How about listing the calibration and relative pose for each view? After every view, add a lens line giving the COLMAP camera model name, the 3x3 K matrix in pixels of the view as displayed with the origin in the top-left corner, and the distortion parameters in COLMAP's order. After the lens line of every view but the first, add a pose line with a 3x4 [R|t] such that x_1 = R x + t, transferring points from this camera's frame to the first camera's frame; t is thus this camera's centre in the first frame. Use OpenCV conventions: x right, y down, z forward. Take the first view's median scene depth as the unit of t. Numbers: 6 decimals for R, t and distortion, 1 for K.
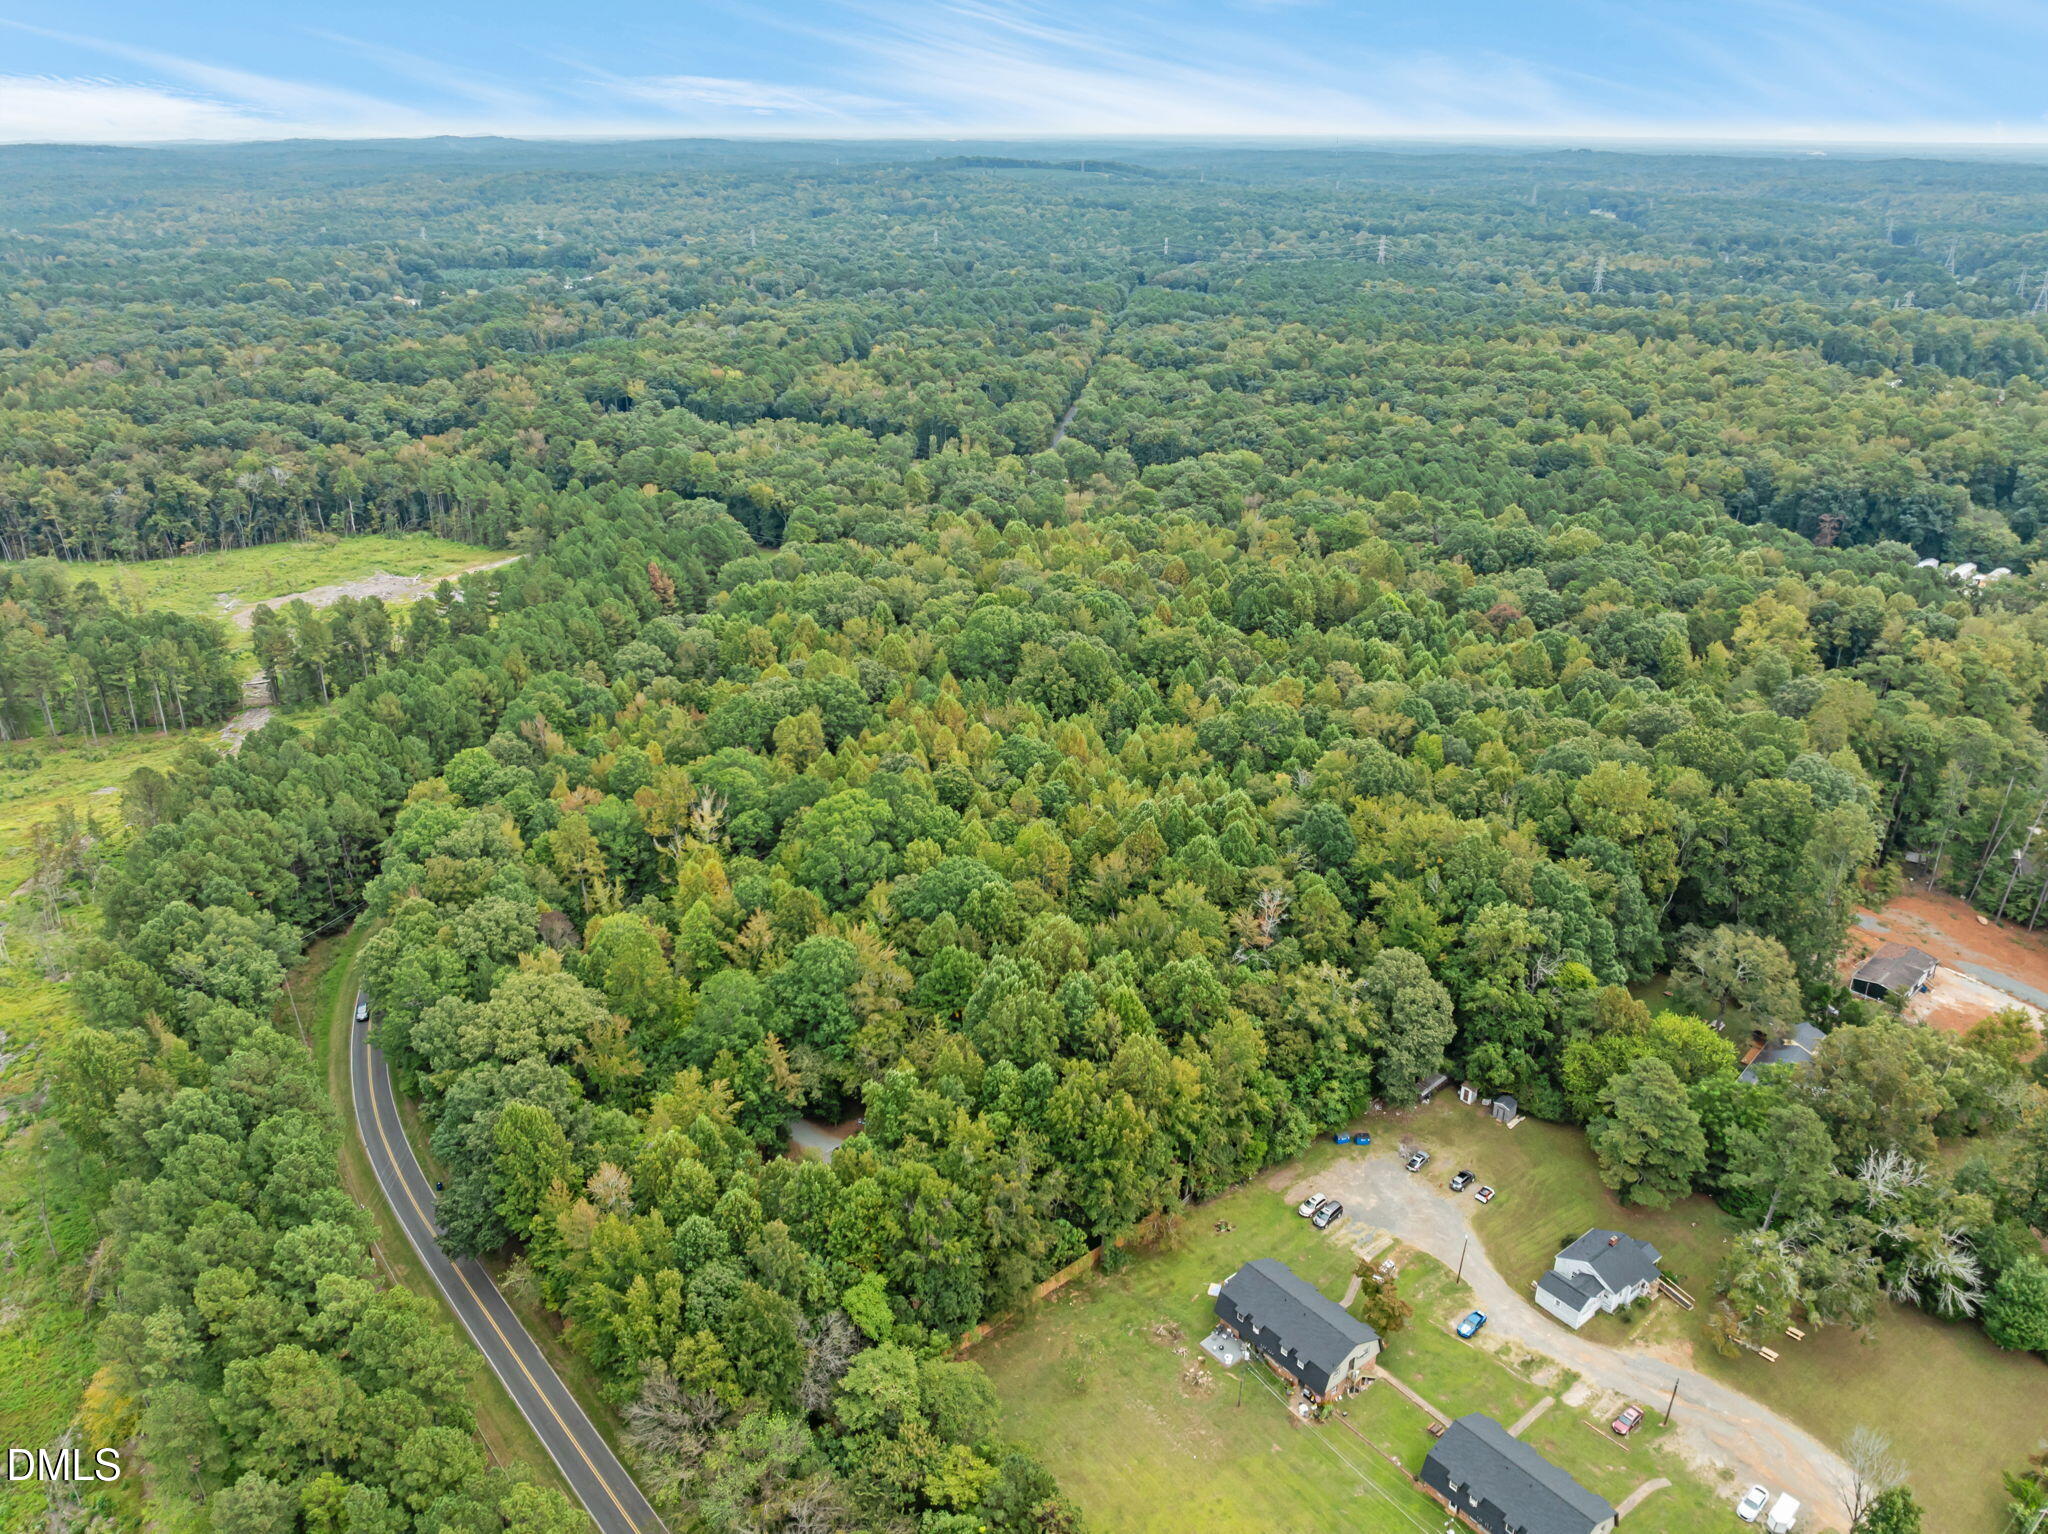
lens RADIAL K [[1535.5, 0, 1042.5], [0, 1535.5, 756.7], [0, 0, 1]] dist [-0.049284, 0.016008]
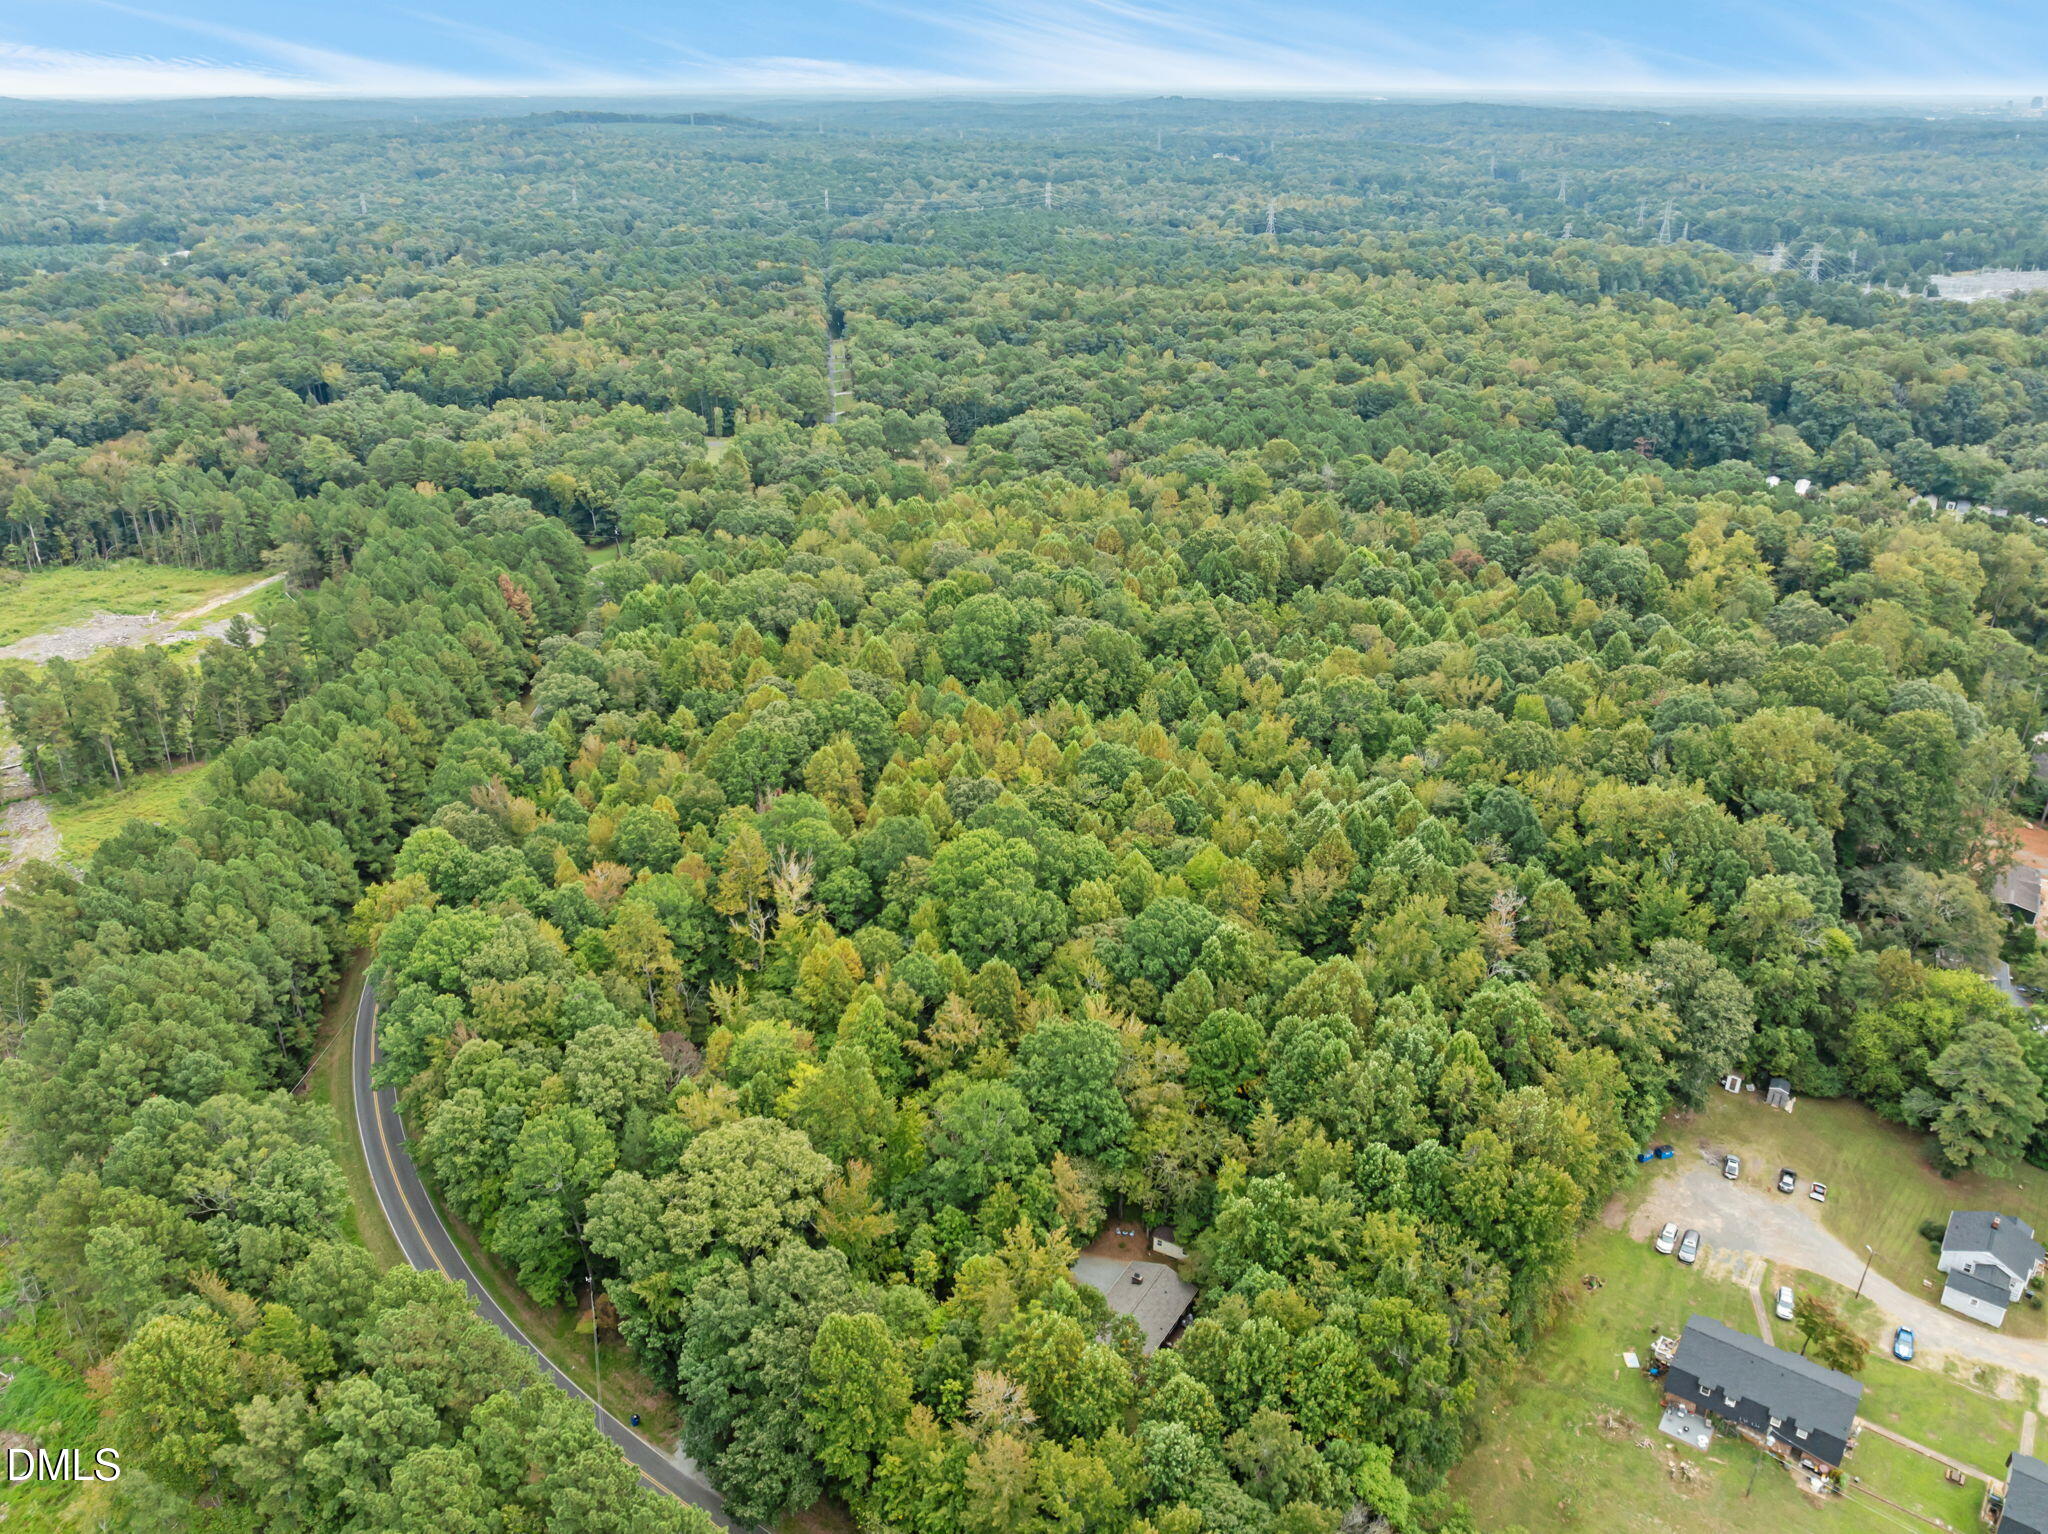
lens RADIAL K [[1535.5, 0, 1042.5], [0, 1535.5, 756.7], [0, 0, 1]] dist [-0.049284, 0.016008]
pose [[0.965172, -0.106015, 0.239174, -0.178567], [0.099807, 0.994283, 0.037956, -0.029351], [-0.241831, -0.012763, 0.970235, 0.110446]]
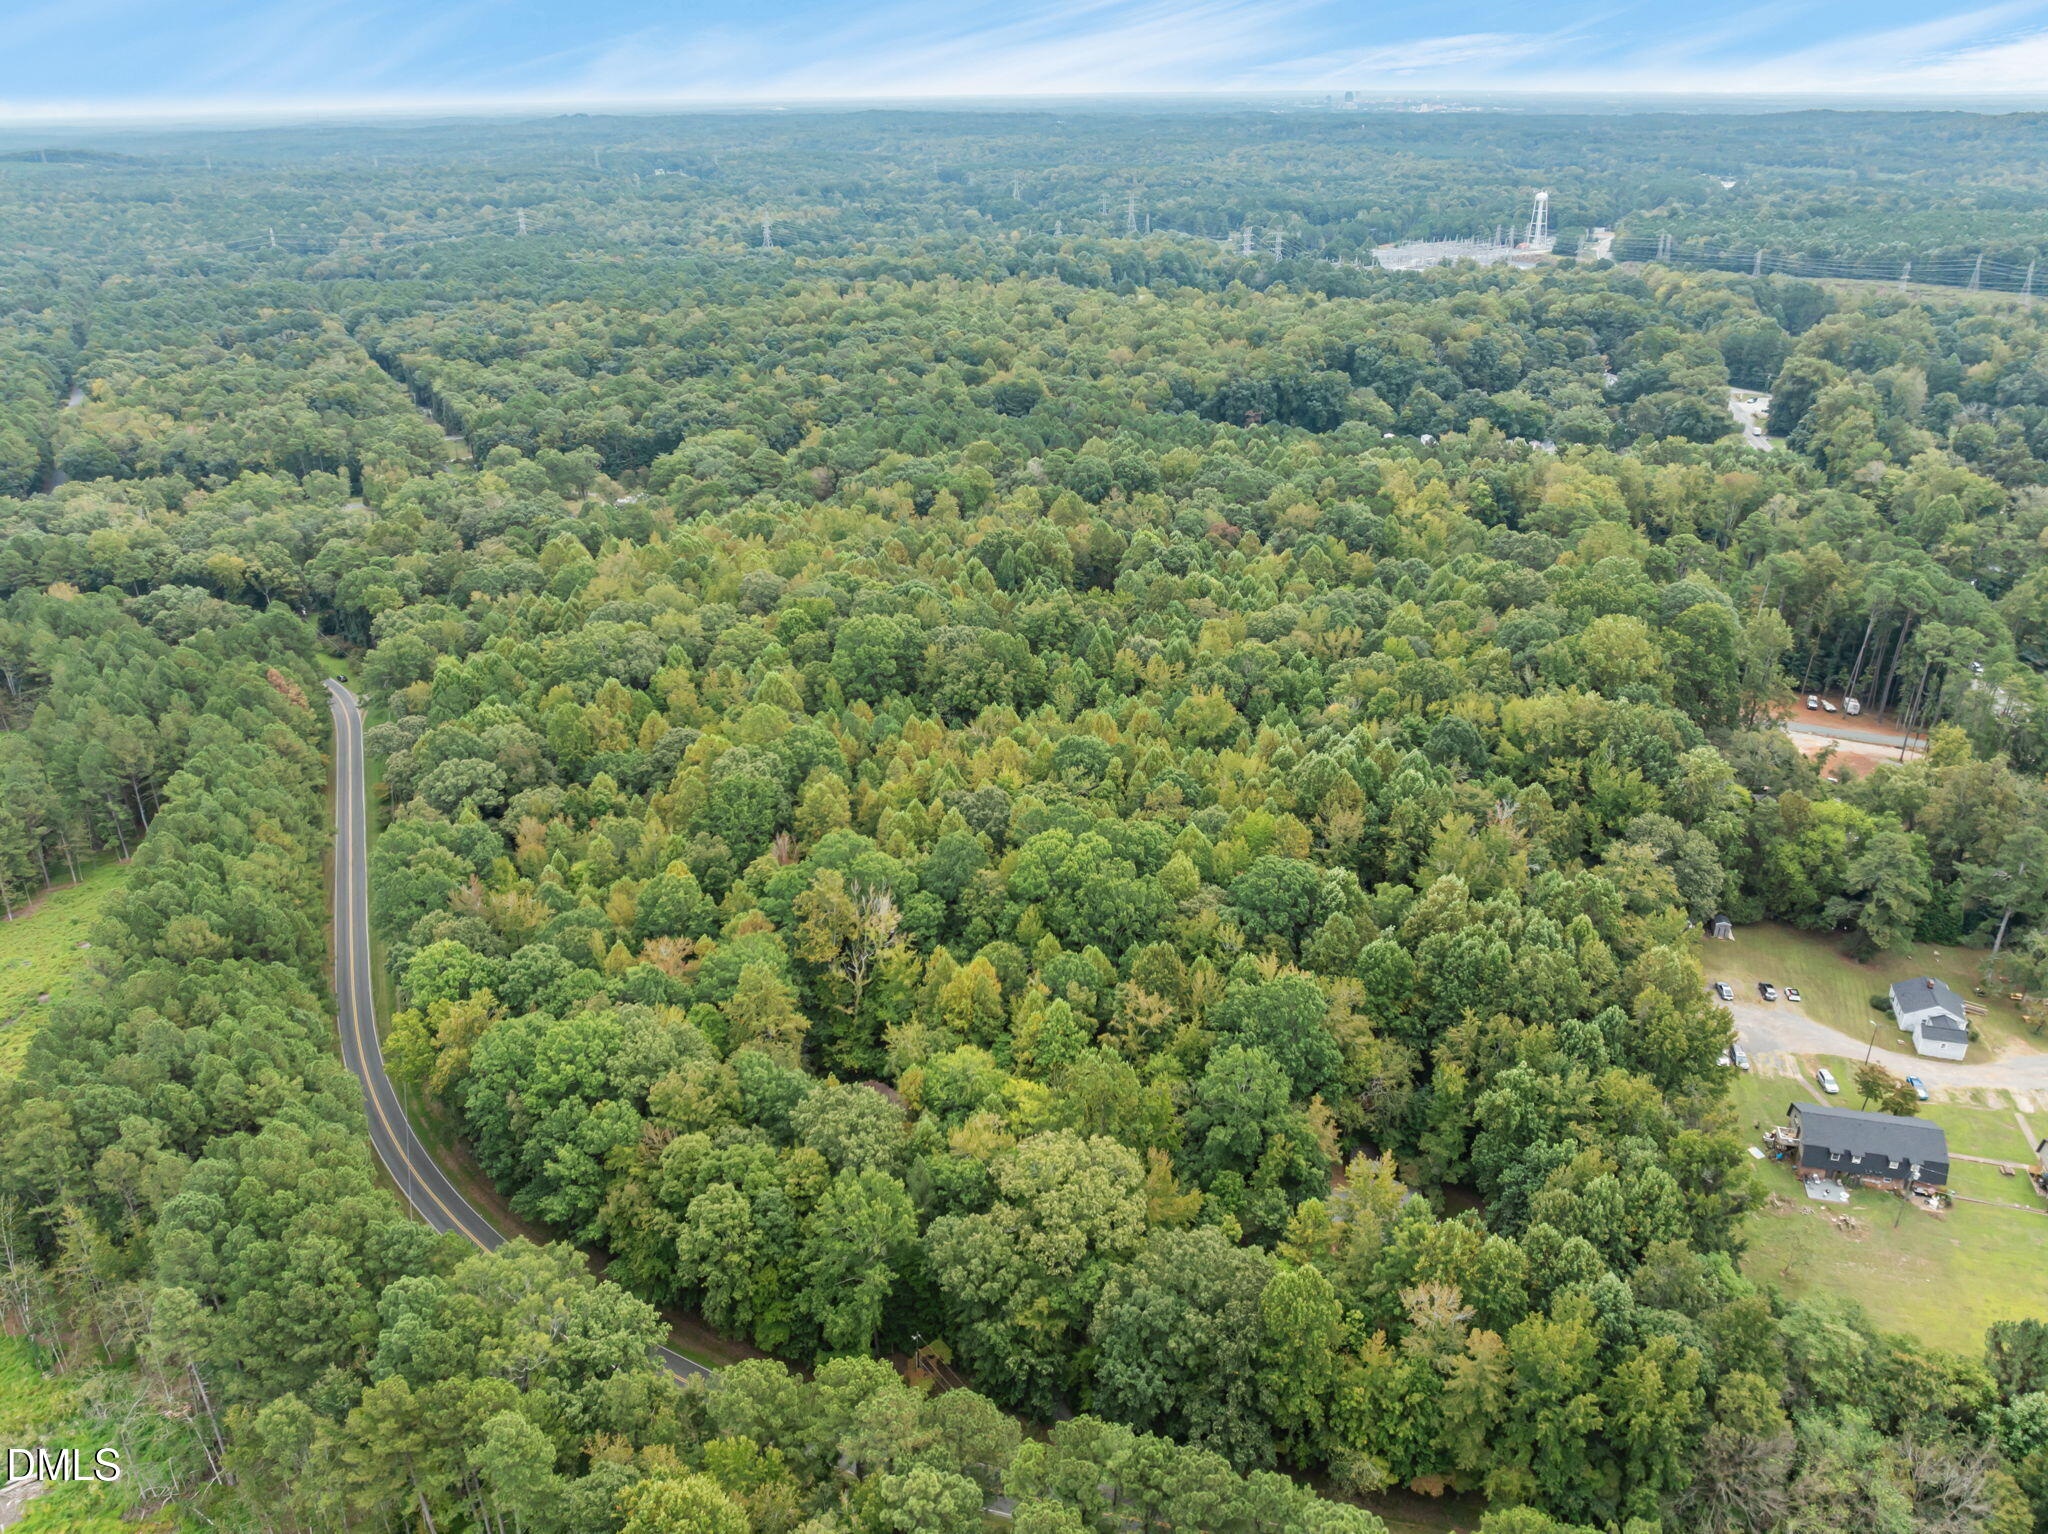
lens RADIAL K [[1535.5, 0, 1042.5], [0, 1535.5, 756.7], [0, 0, 1]] dist [-0.049284, 0.016008]
pose [[0.800651, -0.250799, 0.544111, -0.364869], [0.241113, 0.966260, 0.090587, -0.061347], [-0.548472, 0.058664, 0.834108, 0.173571]]
